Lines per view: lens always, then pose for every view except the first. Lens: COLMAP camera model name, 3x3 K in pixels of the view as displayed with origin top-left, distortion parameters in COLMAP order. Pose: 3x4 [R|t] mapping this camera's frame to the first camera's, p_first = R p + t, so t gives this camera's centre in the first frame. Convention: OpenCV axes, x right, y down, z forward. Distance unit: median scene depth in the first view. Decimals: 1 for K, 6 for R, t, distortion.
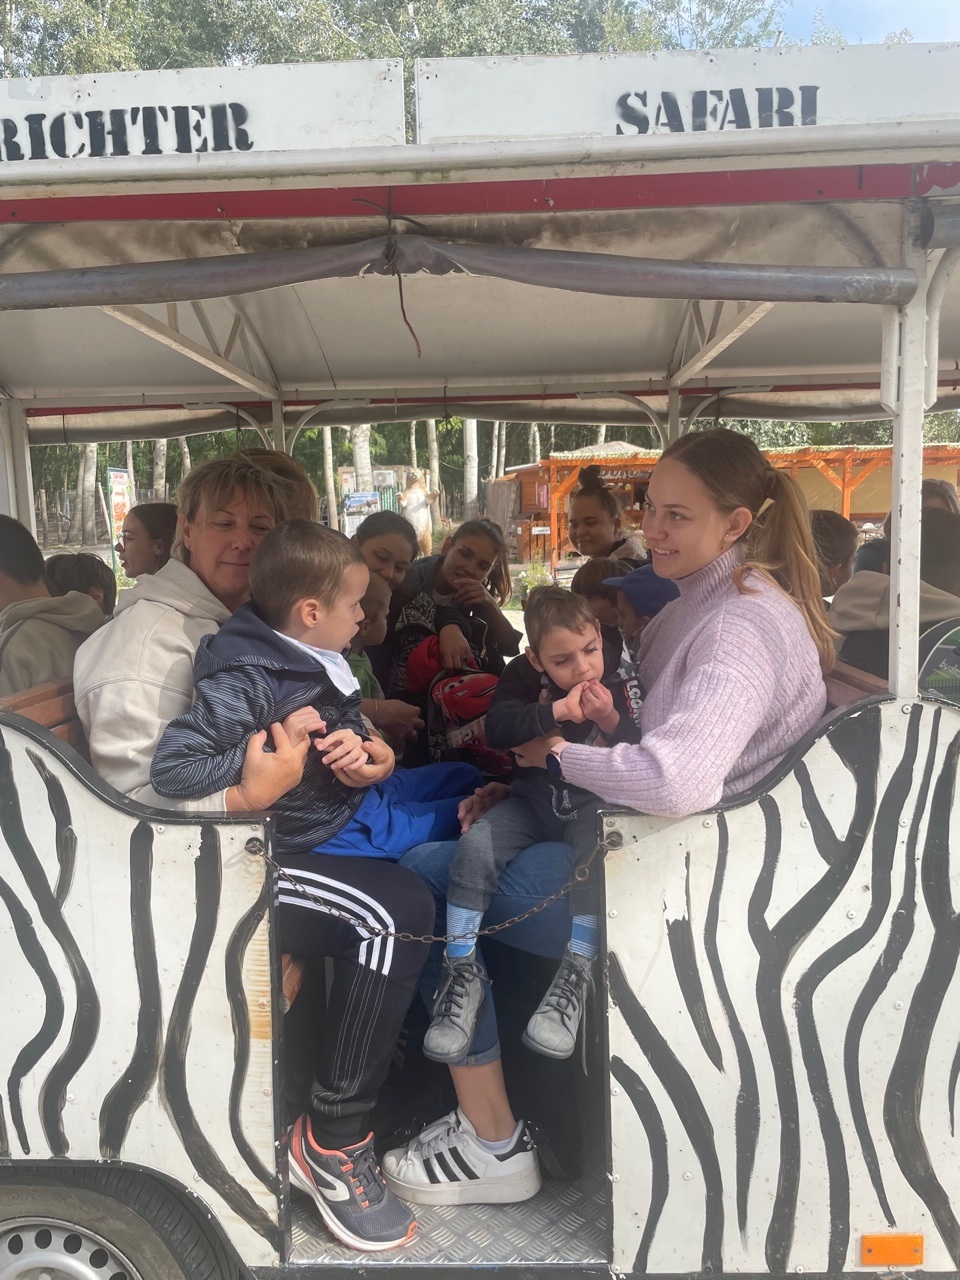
lens RADIAL K [[987.7, 0, 480.0], [0, 987.7, 640.0], [0, 0, 1]] dist [0.012541, -0.003158]
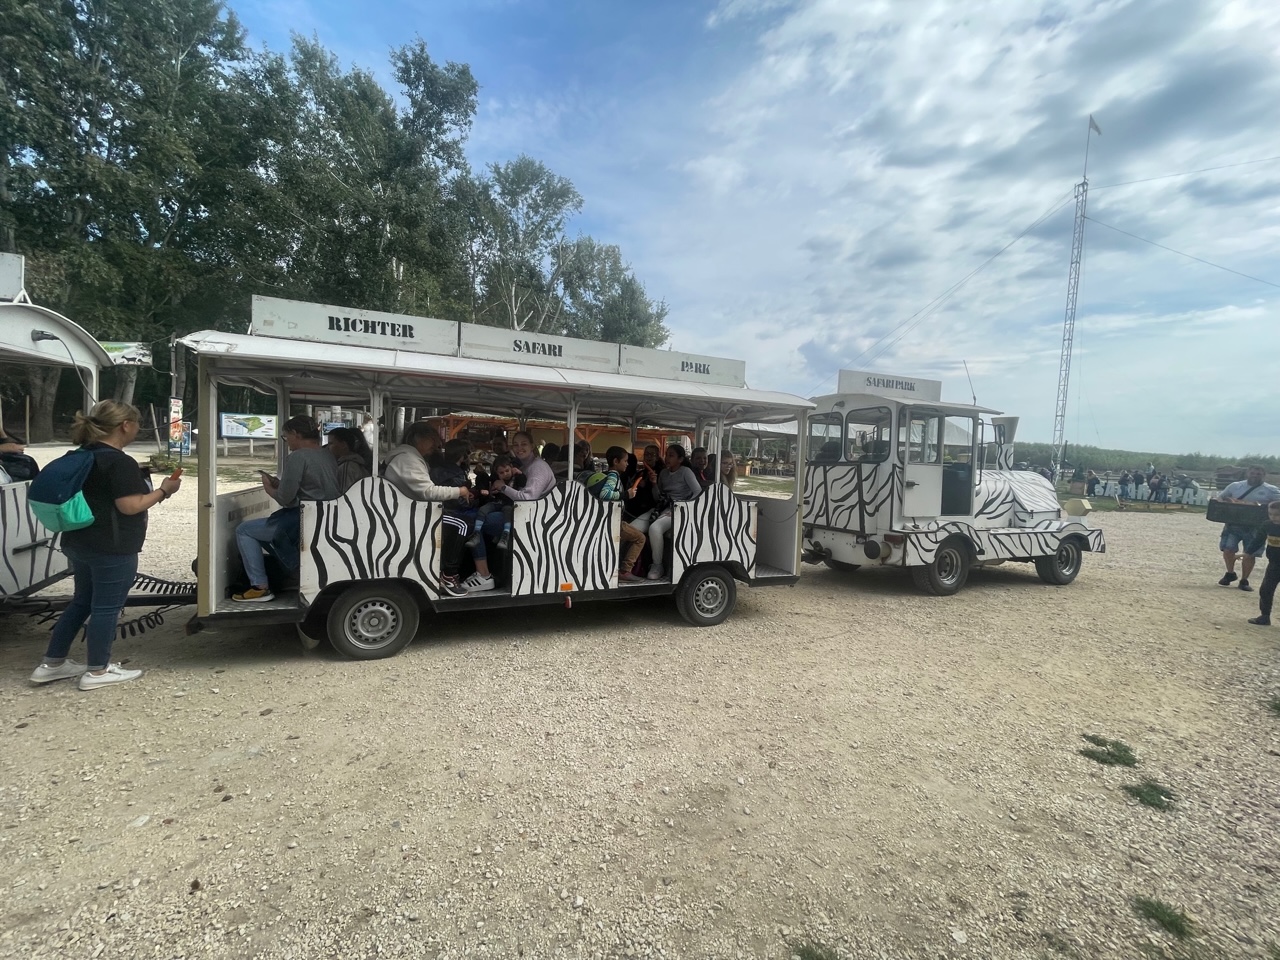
lens RADIAL K [[511.8, 0, 641.2], [0, 511.8, 473.4], [0, 0, 1]] dist [-0.002021, -0.000057]
pose [[0.897907, 0.045302, 0.437848, -0.427541], [-0.011563, 0.996774, -0.079419, 0.227545], [-0.440034, 0.066248, 0.895534, -1.589088]]
